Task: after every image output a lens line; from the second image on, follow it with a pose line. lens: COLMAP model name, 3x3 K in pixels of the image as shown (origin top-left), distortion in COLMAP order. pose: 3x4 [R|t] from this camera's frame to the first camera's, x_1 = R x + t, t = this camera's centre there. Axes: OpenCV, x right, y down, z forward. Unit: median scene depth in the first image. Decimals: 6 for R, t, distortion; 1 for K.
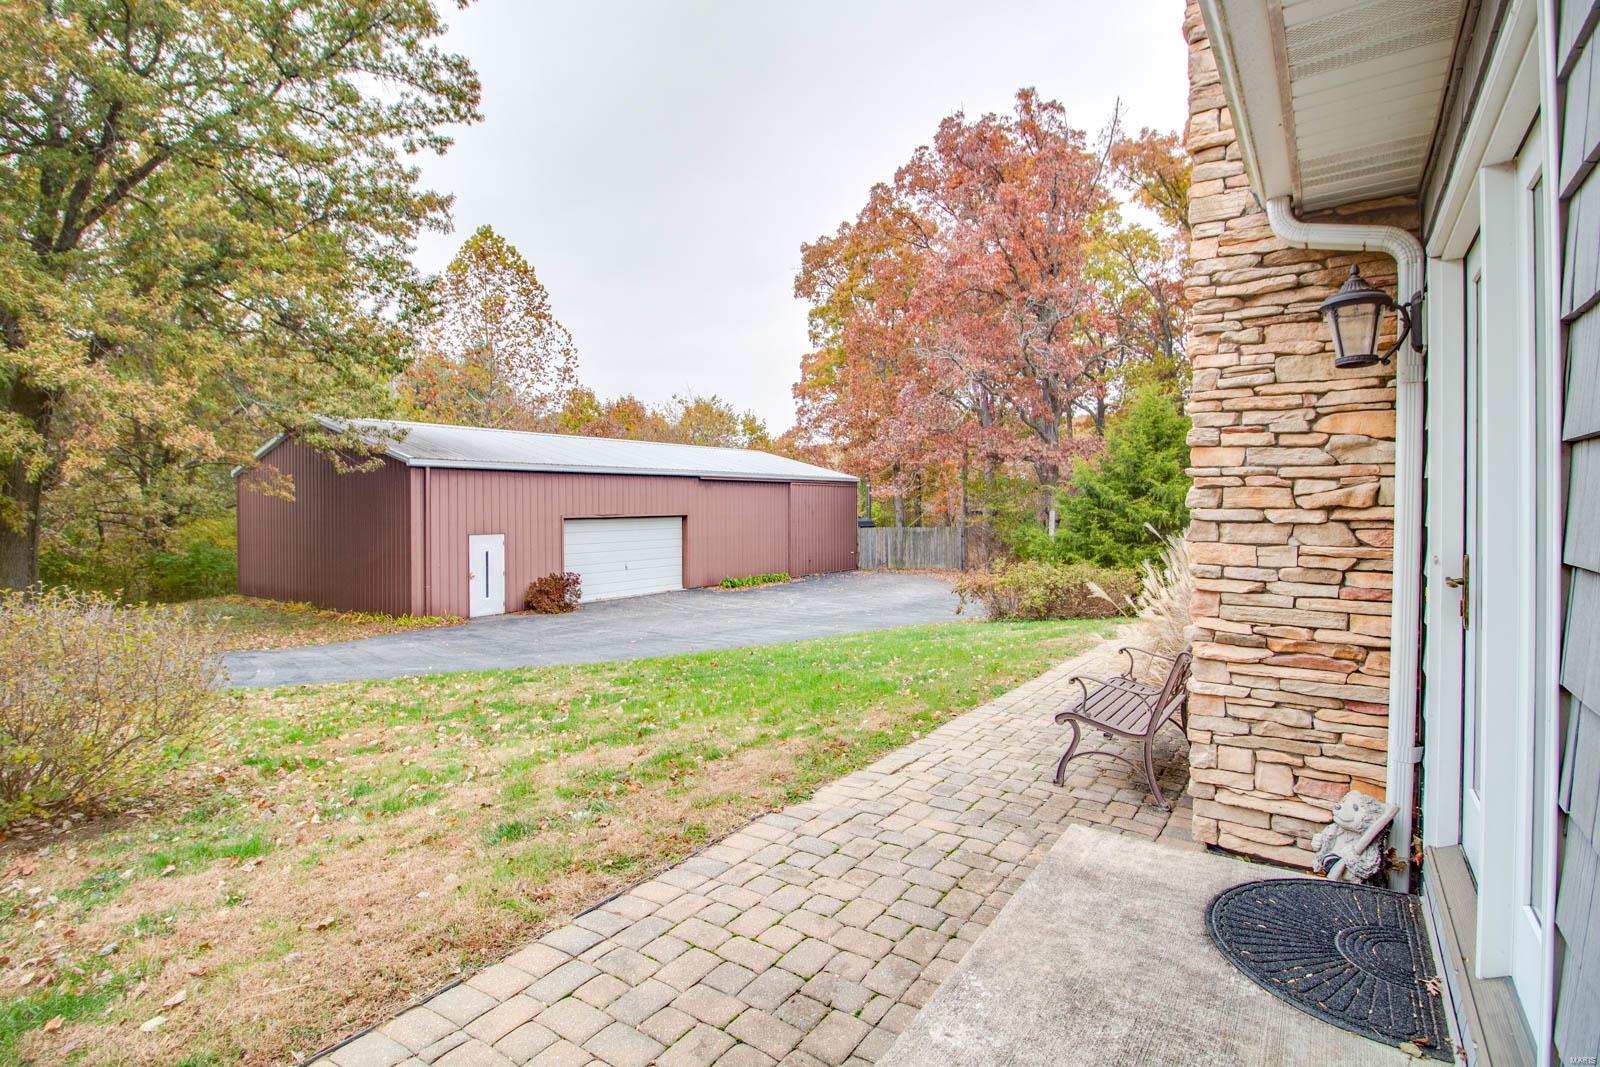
lens RADIAL K [[766.8, 0, 795.1], [0, 766.8, 517.5], [0, 0, 1]] dist [0.001046, -0.000022]
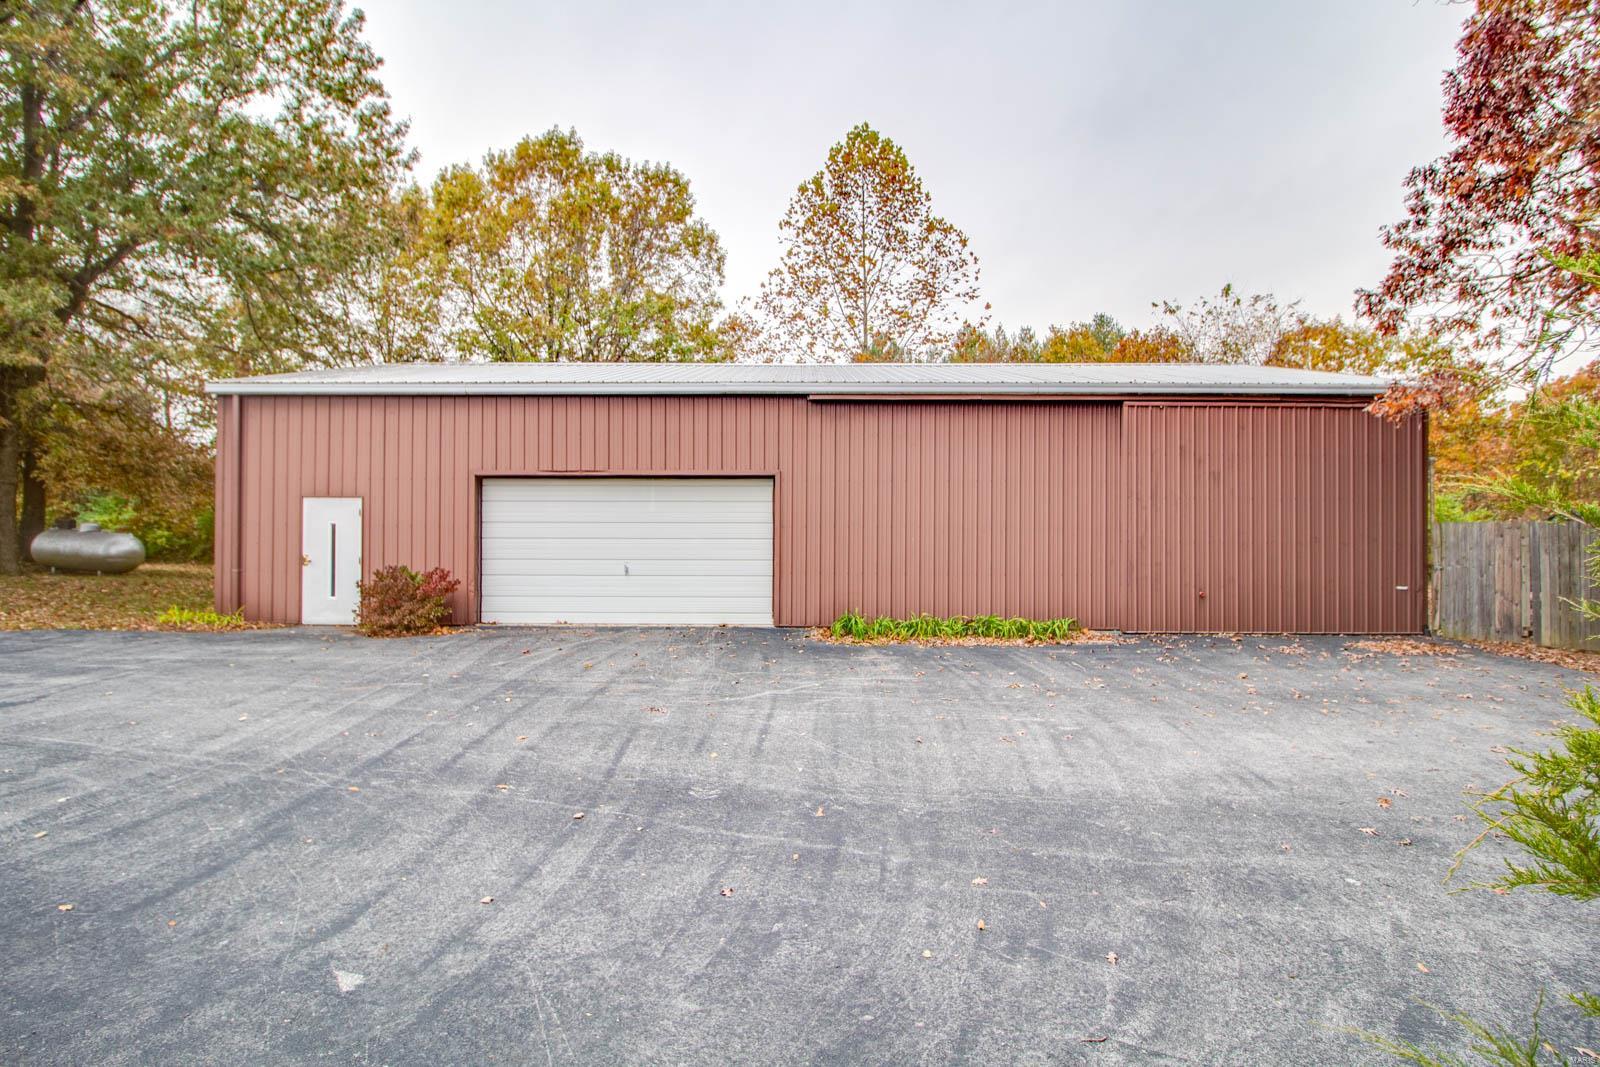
lens RADIAL K [[759.9, 0, 805.2], [0, 759.9, 518.3], [0, 0, 1]] dist [-0.001216, -0.012472]
pose [[0.590585, 0.006989, -0.806945, 0.261162], [-0.020982, 0.999757, -0.006698, 0.027160], [0.806703, 0.020887, 0.590588, 0.728865]]
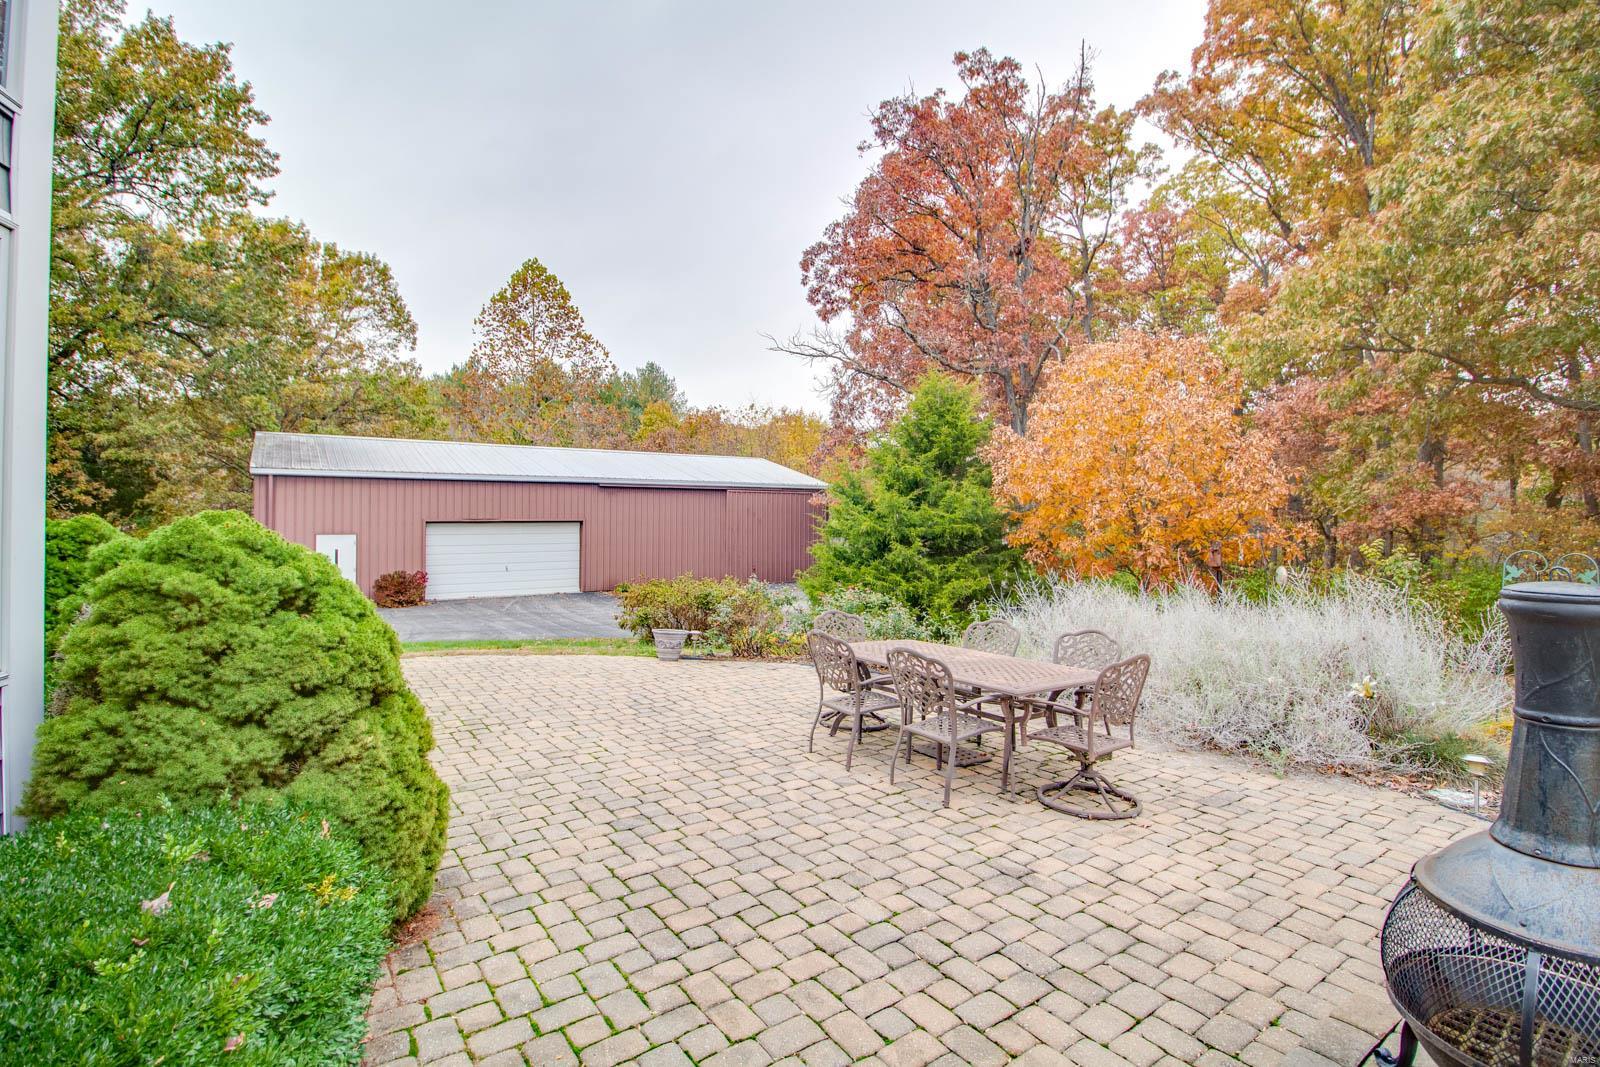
lens RADIAL K [[759.9, 0, 805.2], [0, 759.9, 518.3], [0, 0, 1]] dist [-0.001216, -0.012472]
pose [[0.949271, 0.013791, -0.314158, 0.464840], [-0.016393, 0.999850, -0.005642, -0.005365], [0.314033, 0.010506, 0.949354, 0.121467]]
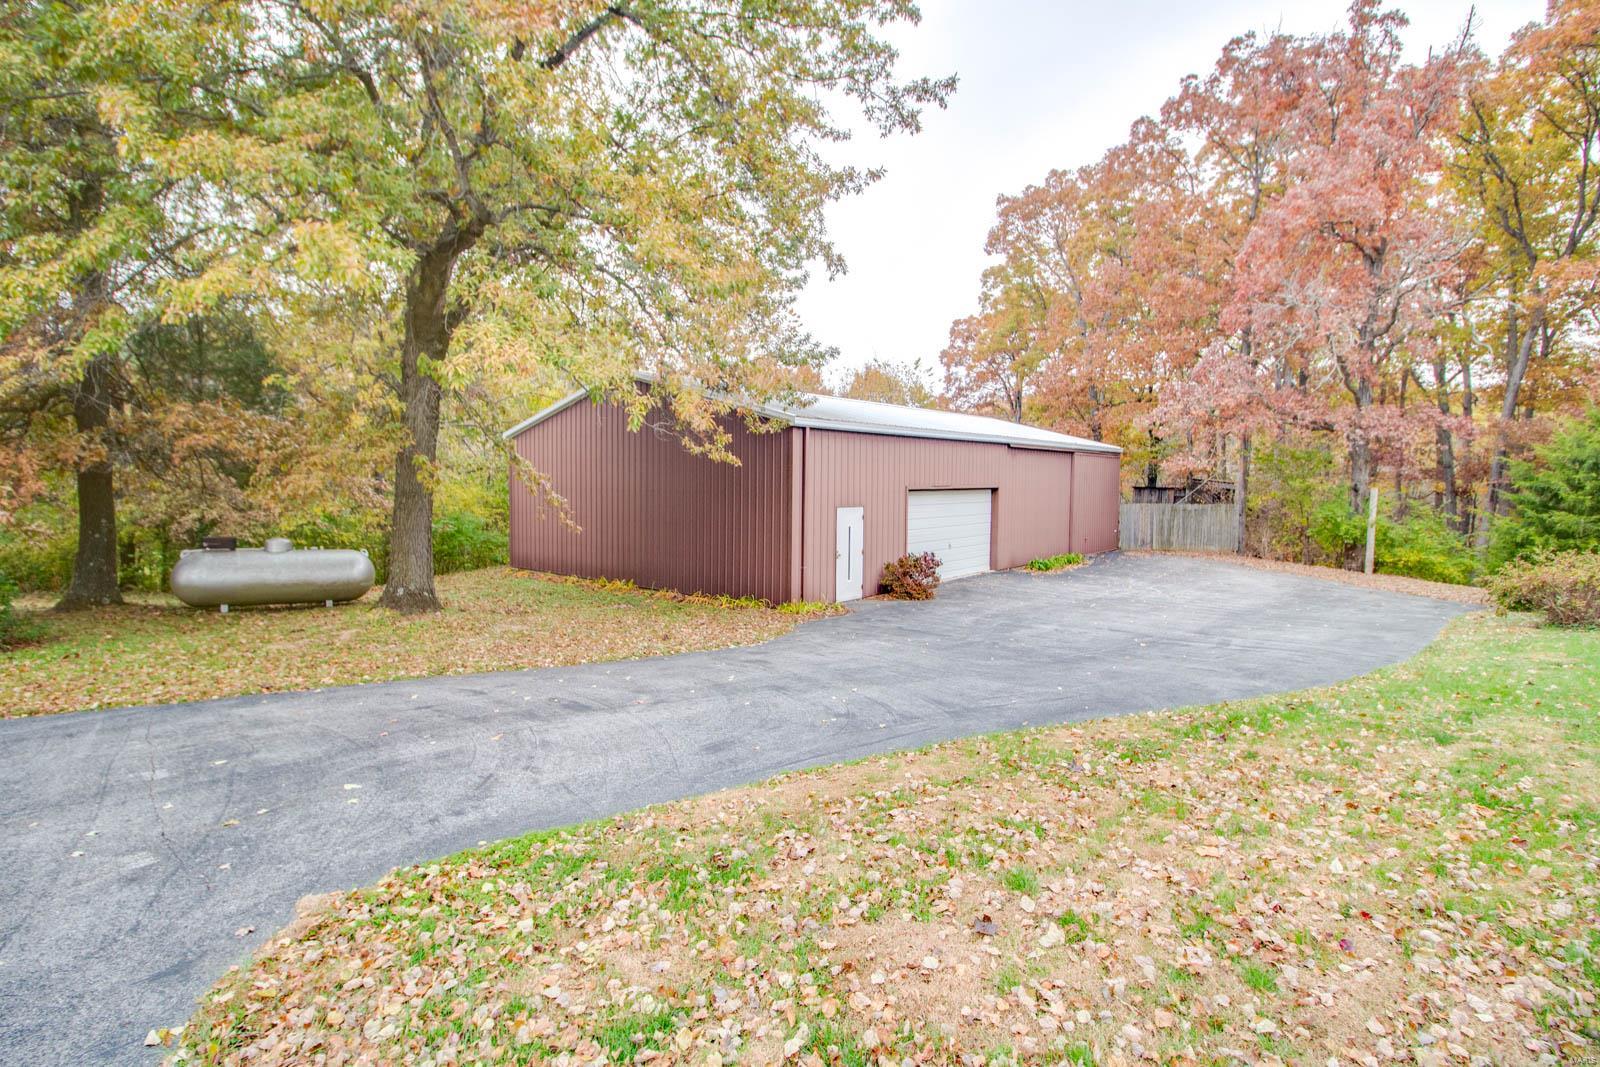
lens RADIAL K [[759.9, 0, 805.2], [0, 759.9, 518.3], [0, 0, 1]] dist [-0.001216, -0.012472]
pose [[0.997845, 0.014613, -0.063966, -0.306152], [-0.012282, 0.999251, 0.036695, 0.003029], [0.064454, -0.035831, 0.997277, 0.113082]]
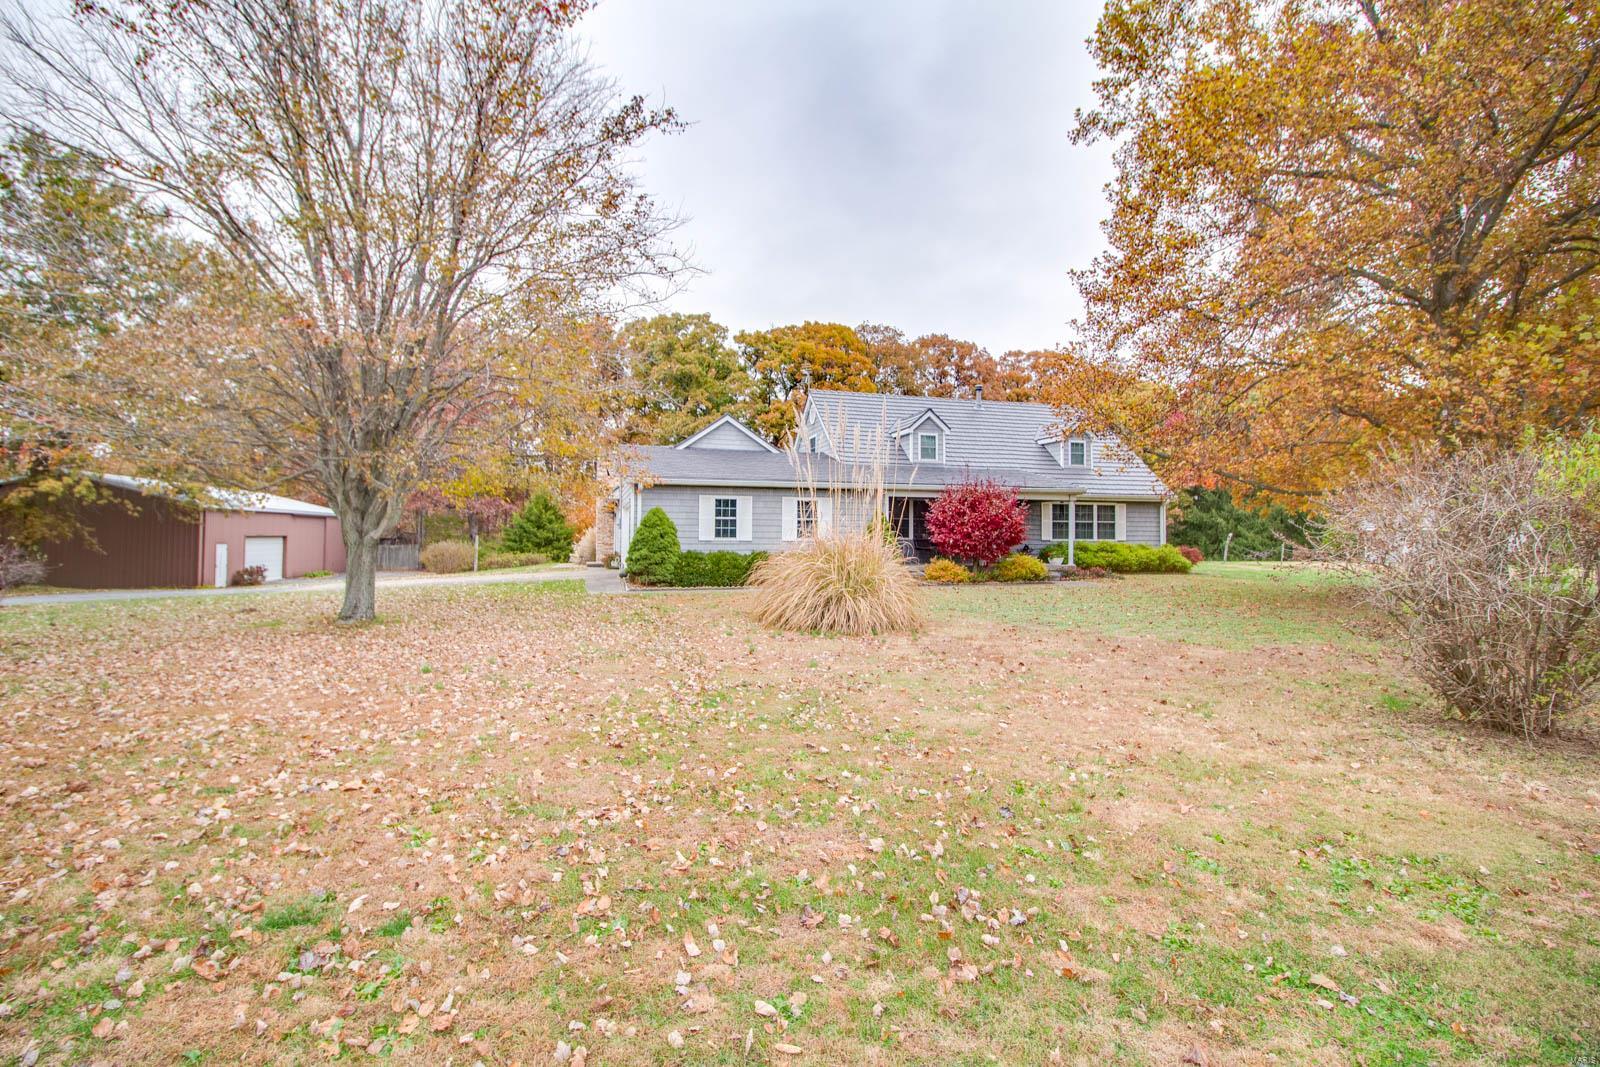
lens RADIAL K [[759.9, 0, 805.2], [0, 759.9, 518.3], [0, 0, 1]] dist [-0.001216, -0.012472]
pose [[0.646600, 0.024045, 0.762450, -0.687522], [0.008226, 0.999225, -0.038488, 0.031848], [-0.762785, 0.031158, 0.645902, -0.991509]]
